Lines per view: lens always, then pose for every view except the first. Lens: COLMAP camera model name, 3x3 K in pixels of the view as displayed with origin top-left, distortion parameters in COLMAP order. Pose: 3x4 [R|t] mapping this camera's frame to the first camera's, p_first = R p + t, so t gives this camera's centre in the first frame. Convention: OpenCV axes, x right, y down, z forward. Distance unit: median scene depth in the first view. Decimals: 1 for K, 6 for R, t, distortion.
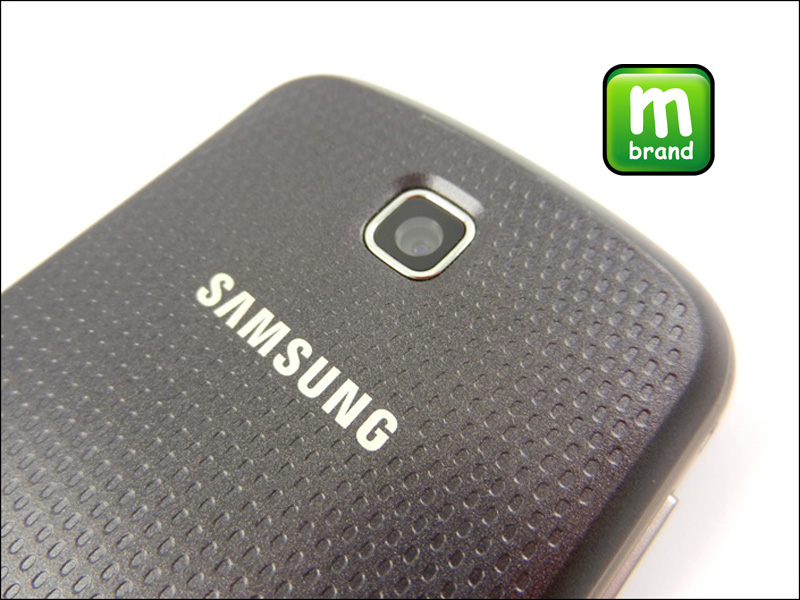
lens RADIAL K [[590.5, 0, 400.0], [0, 590.5, 300.0], [0, 0, 1]] dist [0.001085, 0.001979]
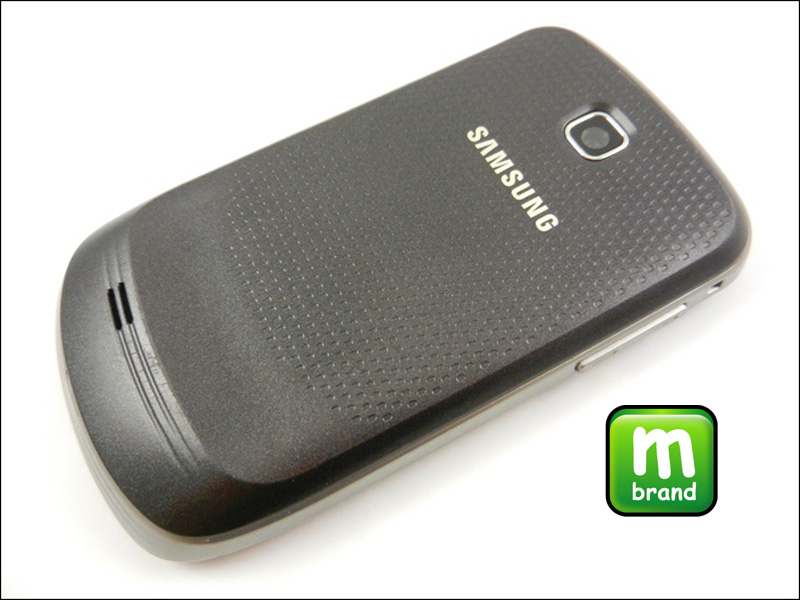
lens RADIAL K [[590.5, 0, 400.0], [0, 590.5, 300.0], [0, 0, 1]] dist [0.001085, 0.001979]
pose [[0.941202, 0.315132, -0.121782, -0.160394], [-0.300666, 0.945705, 0.123457, 0.329408], [0.154076, -0.079582, 0.984849, -0.924372]]
